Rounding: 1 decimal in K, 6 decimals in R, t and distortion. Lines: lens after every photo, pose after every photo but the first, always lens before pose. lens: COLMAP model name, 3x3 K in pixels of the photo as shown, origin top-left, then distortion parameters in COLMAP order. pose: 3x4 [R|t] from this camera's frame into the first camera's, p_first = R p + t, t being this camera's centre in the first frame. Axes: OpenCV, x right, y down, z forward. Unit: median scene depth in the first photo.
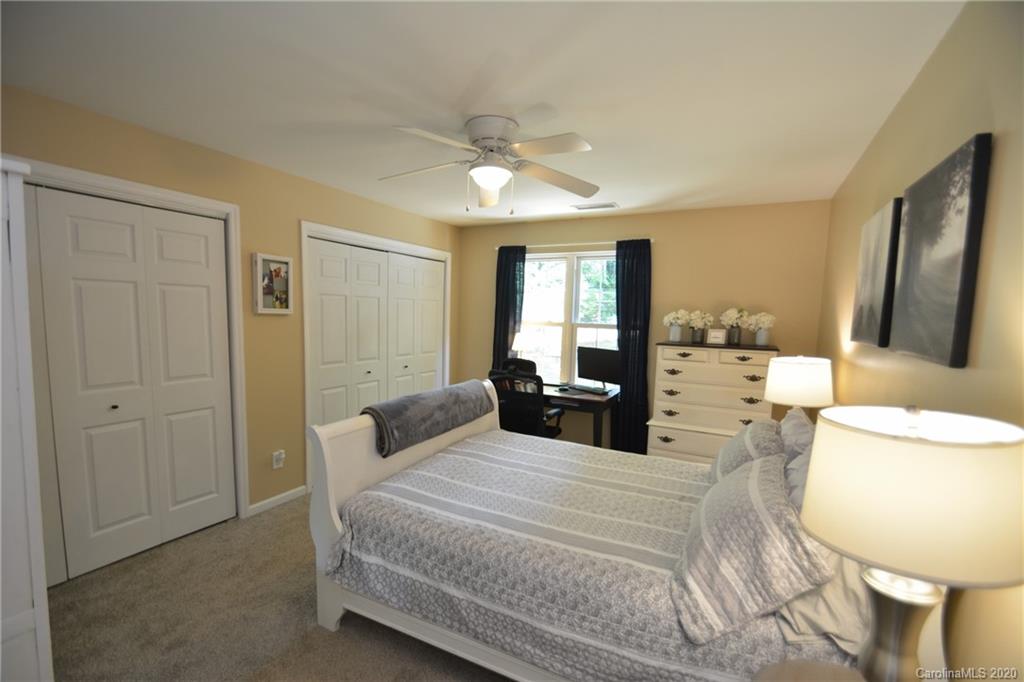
lens RADIAL K [[448.8, 0, 503.4], [0, 448.8, 361.5], [0, 0, 1]] dist [0.000561, -0.000392]
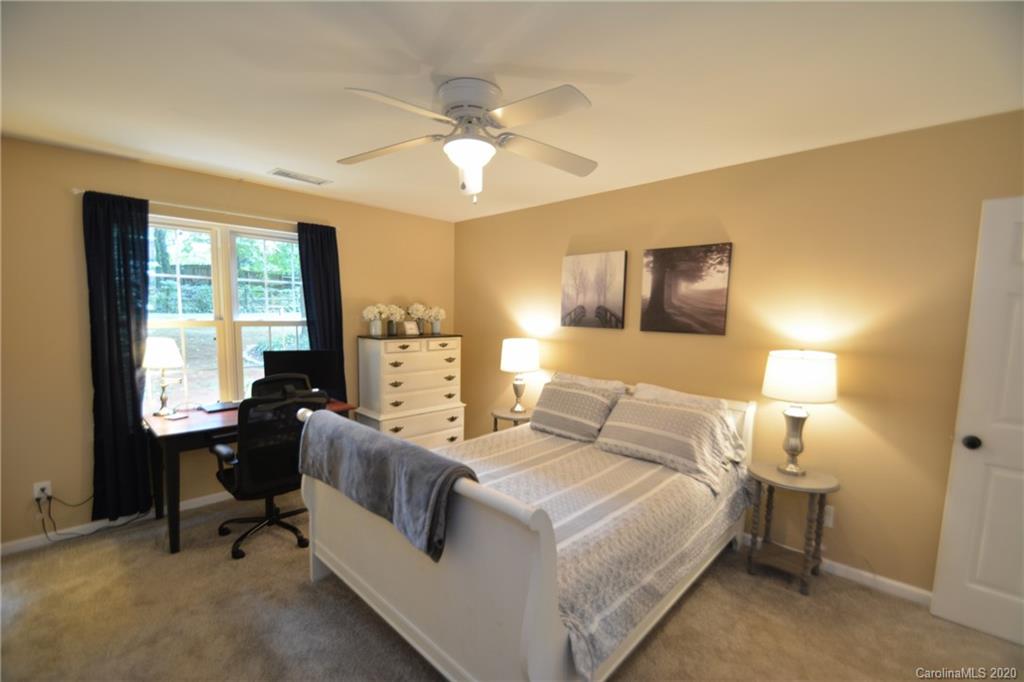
lens RADIAL K [[448.8, 0, 503.4], [0, 448.8, 361.5], [0, 0, 1]] dist [0.000561, -0.000392]
pose [[0.286704, -0.127572, 0.949487, -0.531060], [0.095002, 0.989995, 0.104328, -0.067274], [-0.953297, 0.060292, 0.295956, 0.445434]]
